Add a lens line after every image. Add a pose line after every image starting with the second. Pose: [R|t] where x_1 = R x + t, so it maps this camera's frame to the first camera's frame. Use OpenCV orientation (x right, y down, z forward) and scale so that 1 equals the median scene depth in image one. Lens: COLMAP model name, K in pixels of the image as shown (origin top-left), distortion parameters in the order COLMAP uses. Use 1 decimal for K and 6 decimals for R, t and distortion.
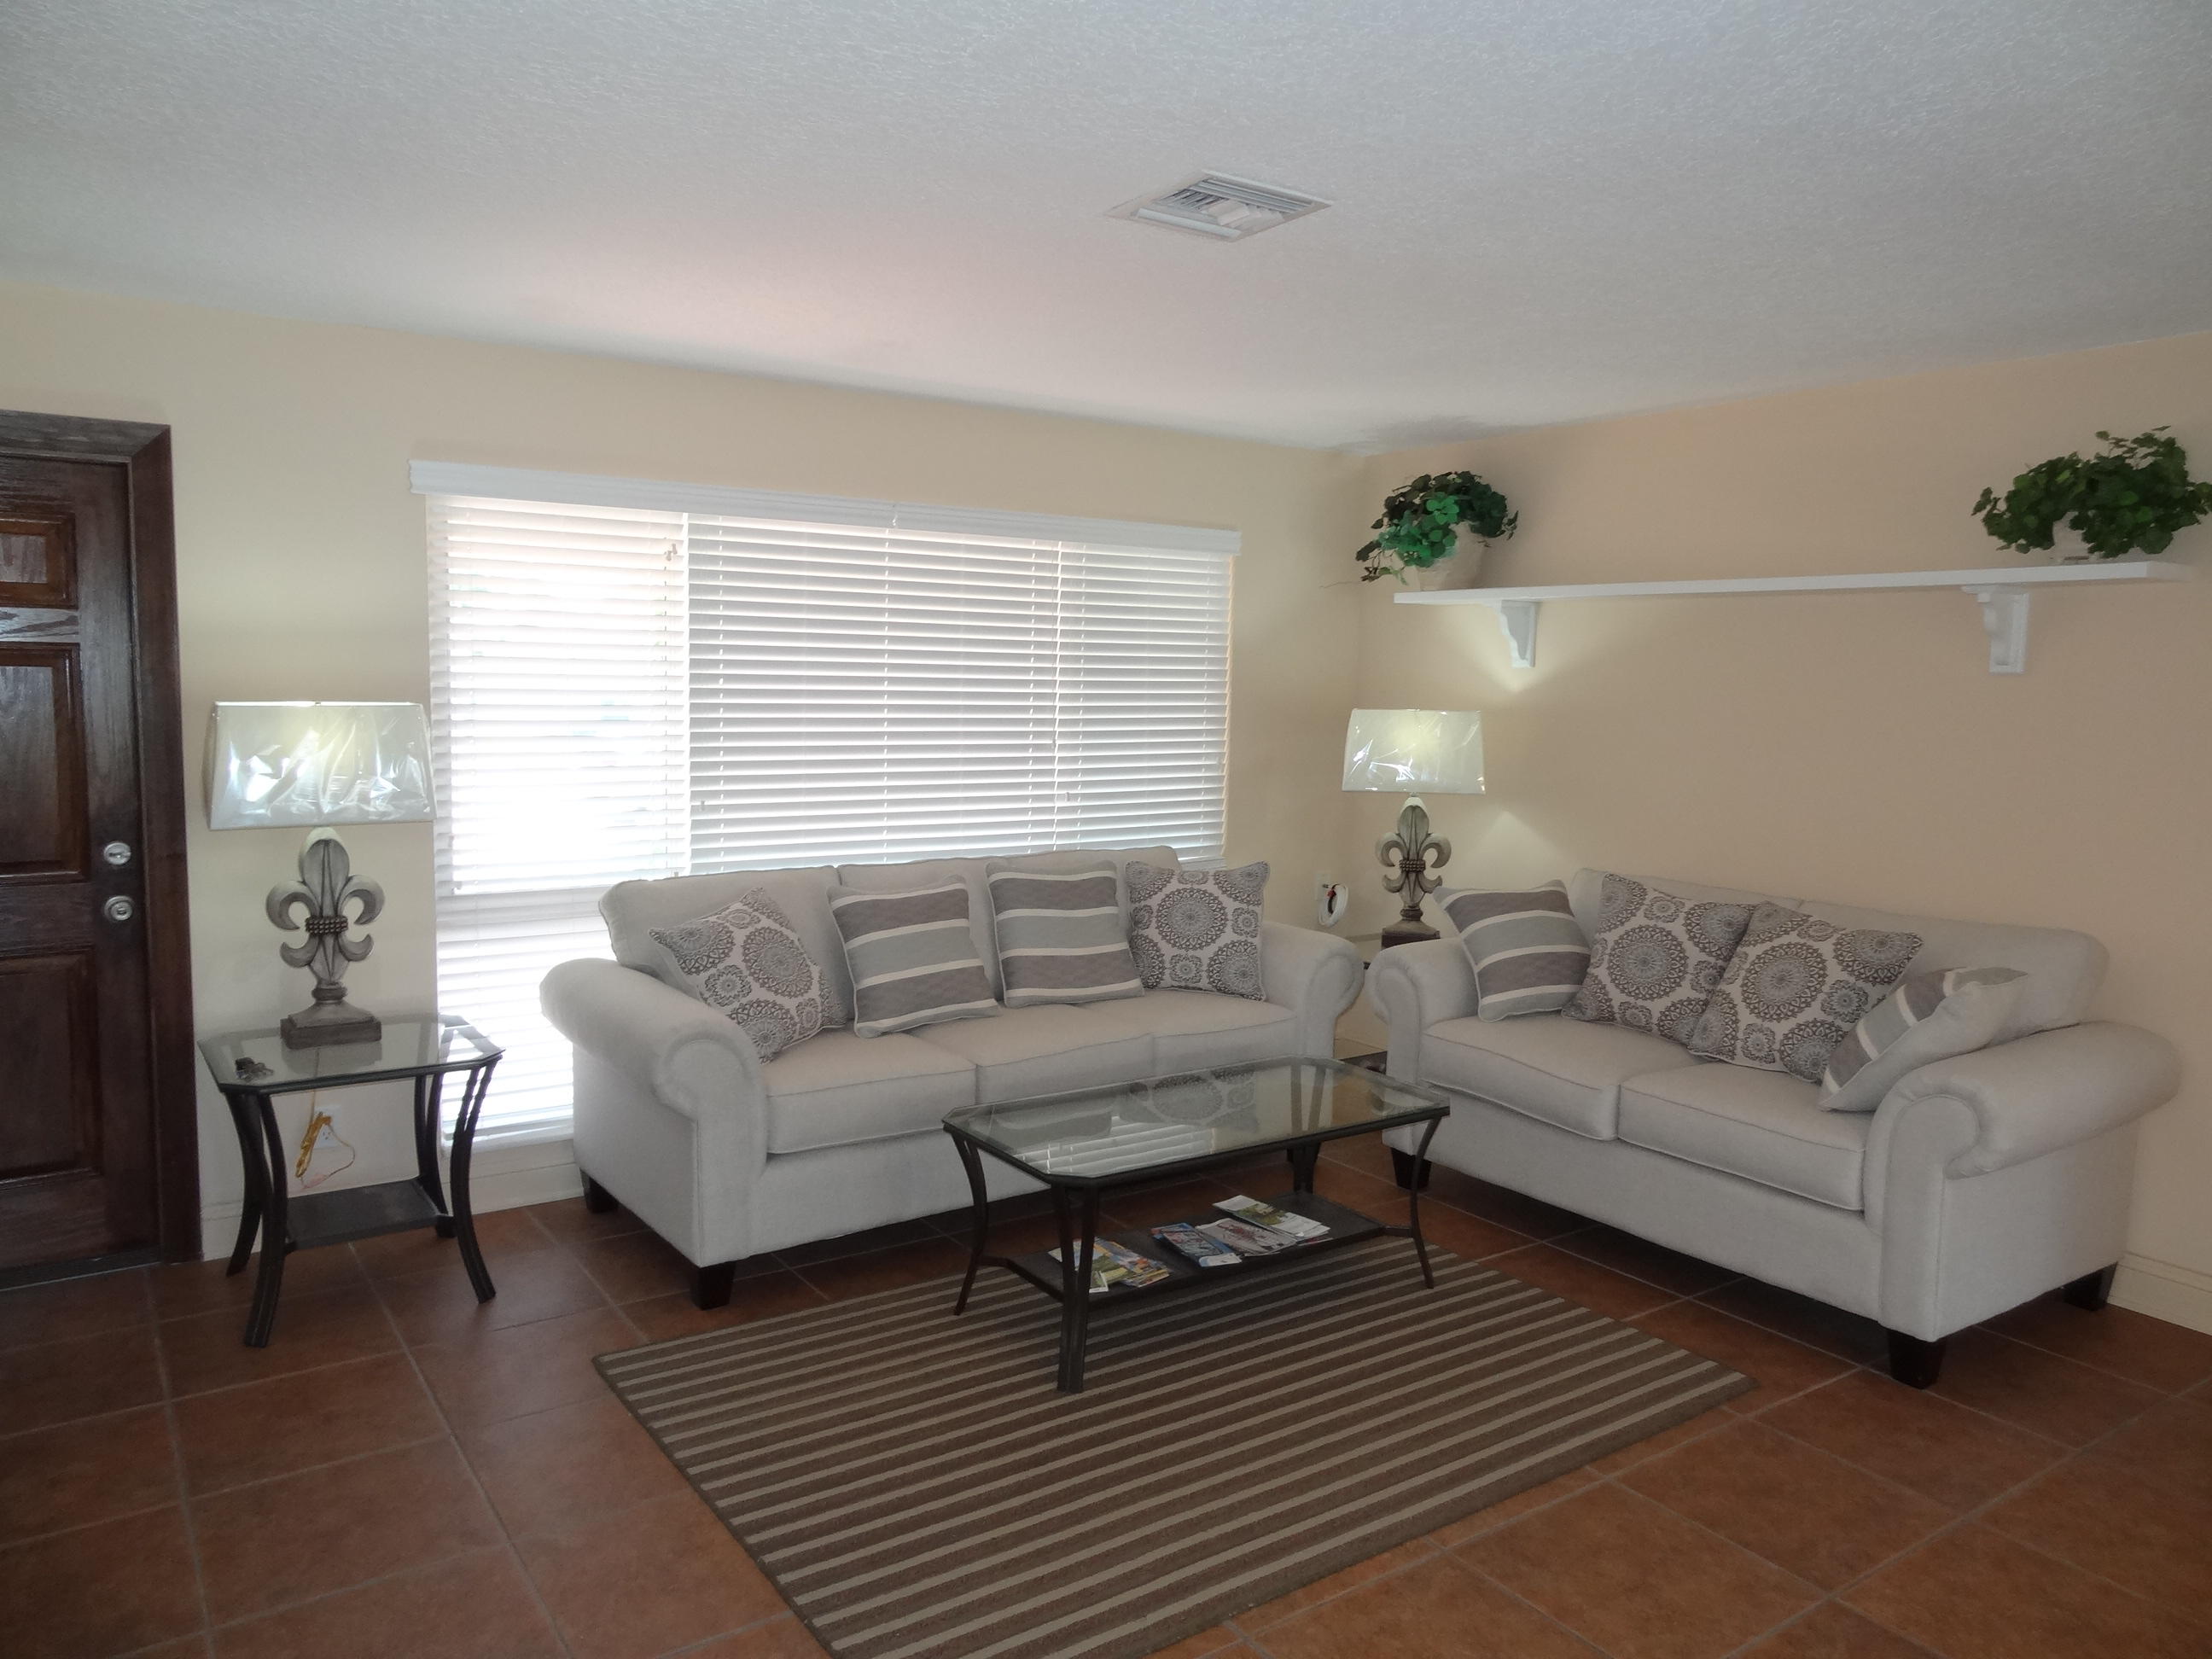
lens RADIAL K [[1527.2, 0, 1111.1], [0, 1527.2, 821.2], [0, 0, 1]] dist [-0.010776, 0.007417]
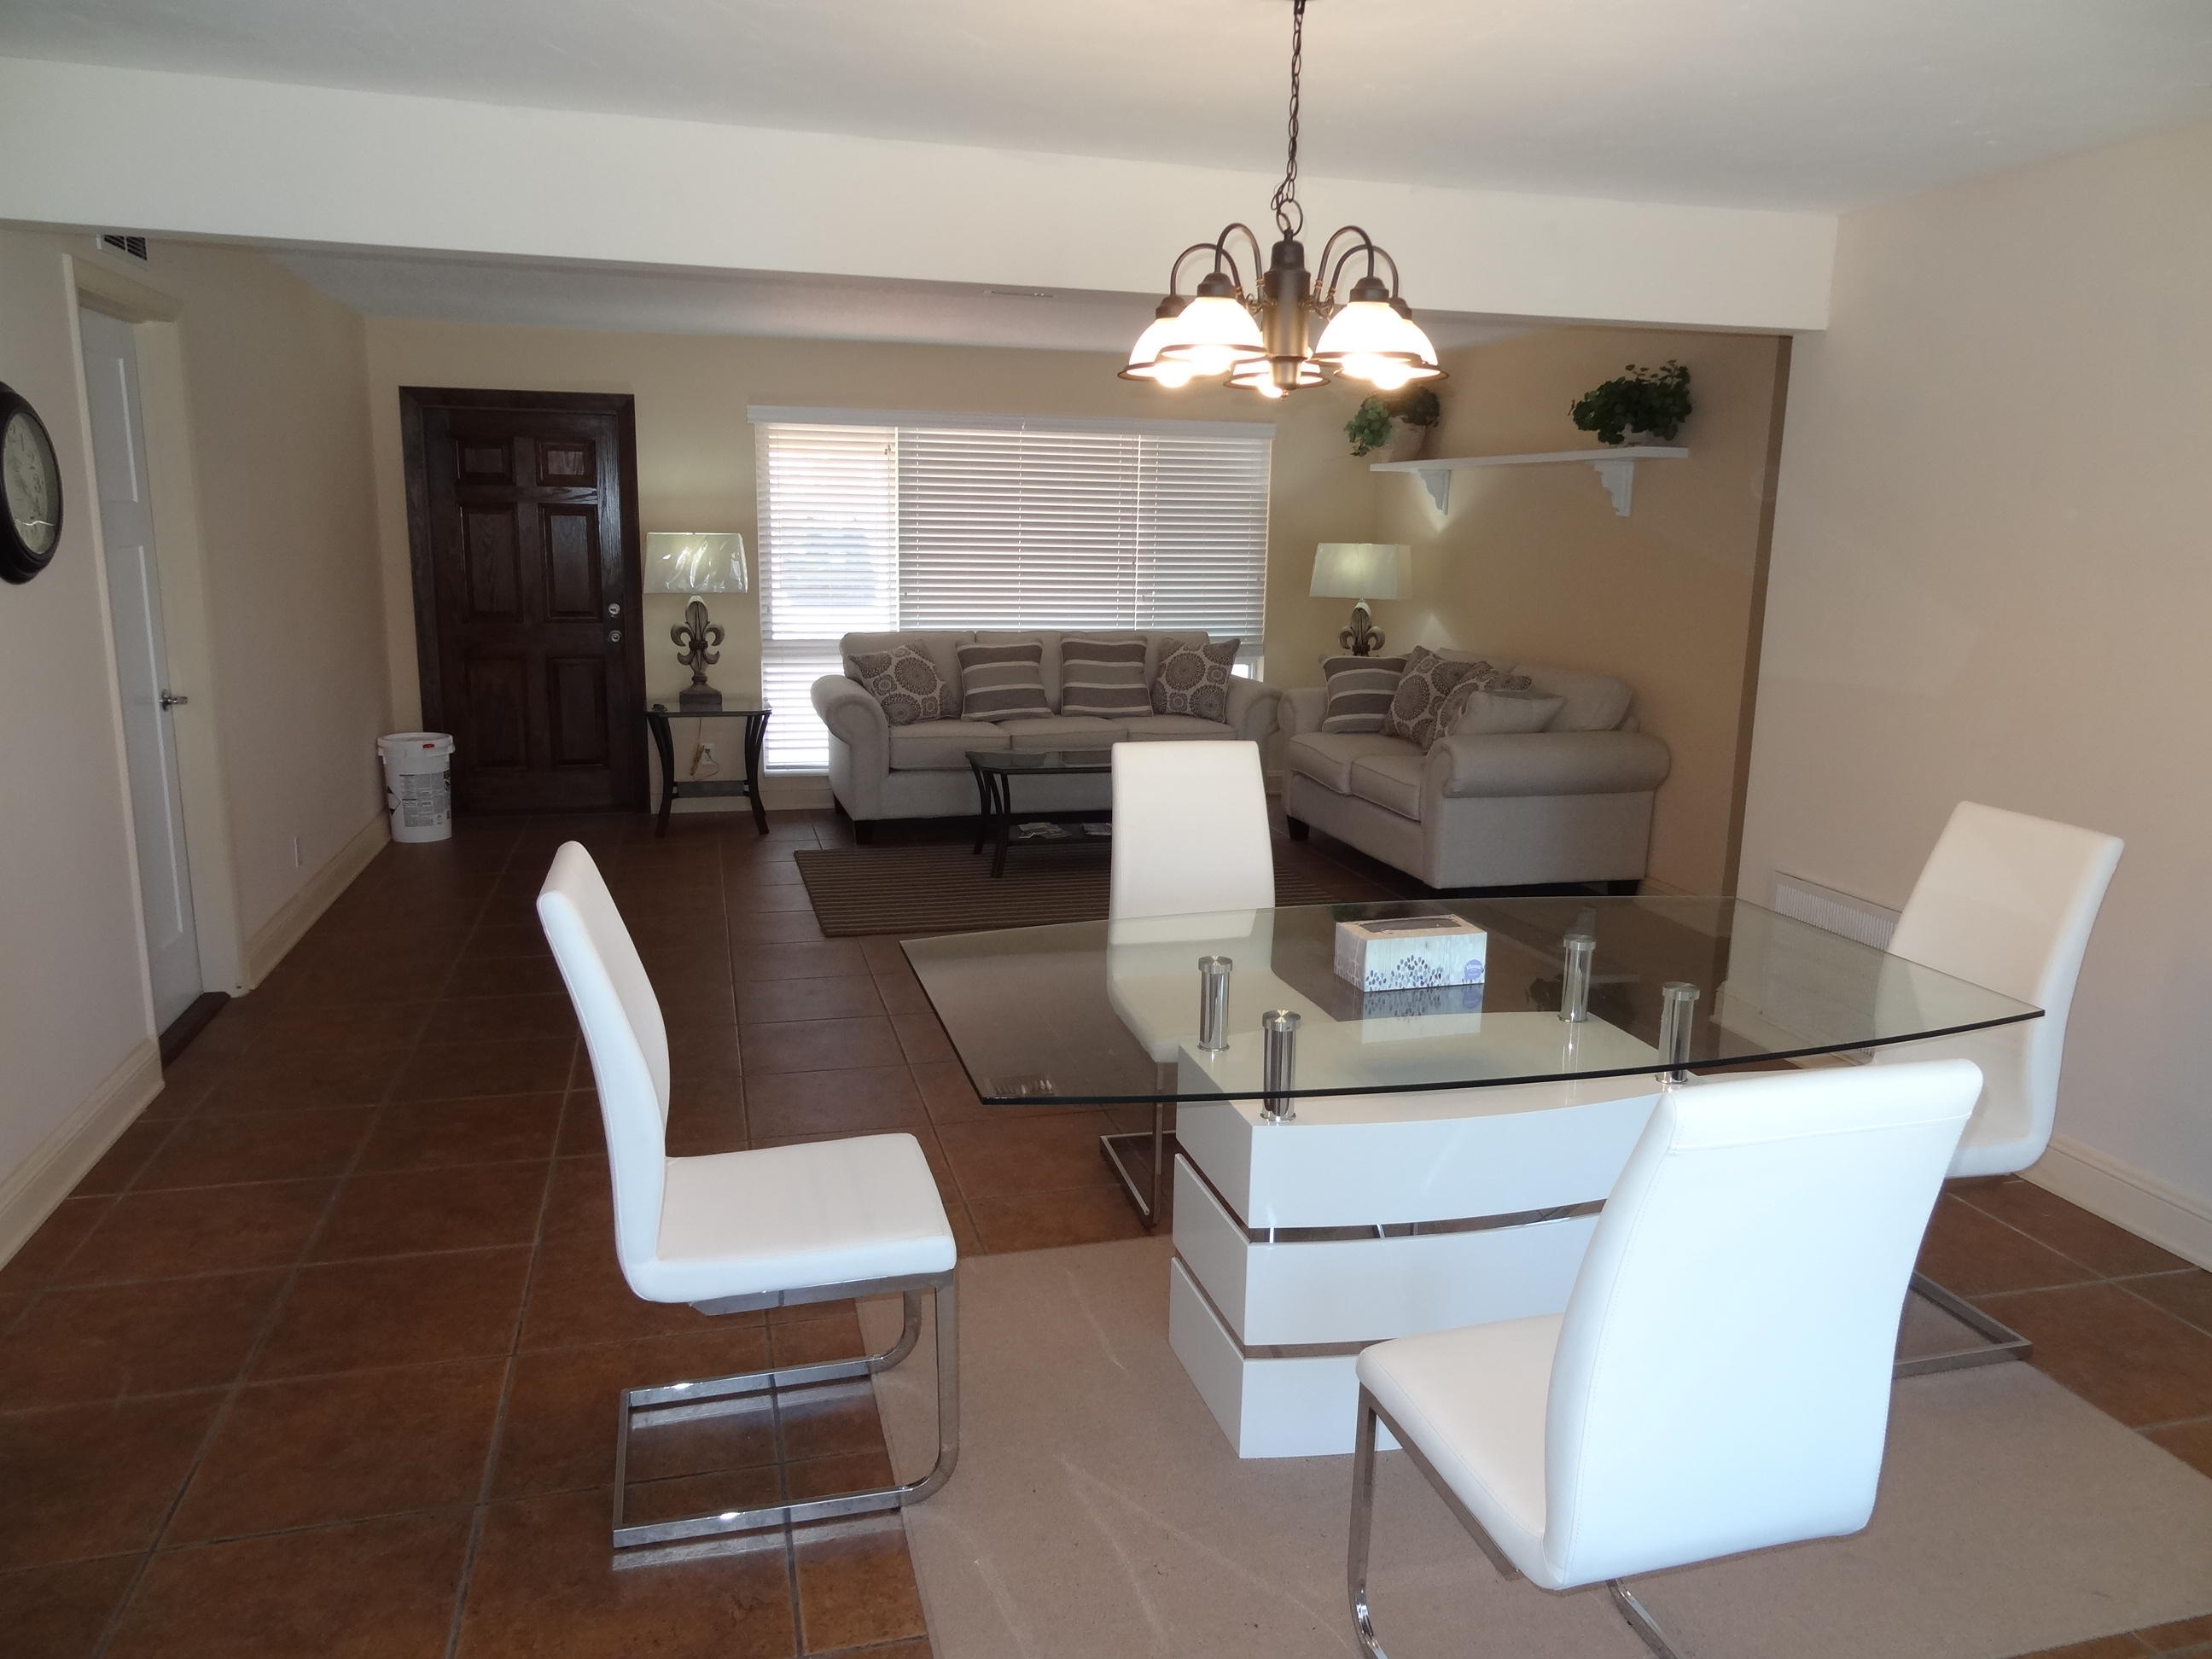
lens RADIAL K [[1524.2, 0, 1124.2], [0, 1524.2, 815.7], [0, 0, 1]] dist [-0.023036, 0.023236]
pose [[0.944272, 0.060539, -0.323552, 0.599212], [-0.031743, 0.995108, 0.093554, 0.076270], [0.327633, -0.078070, 0.941574, -0.639949]]
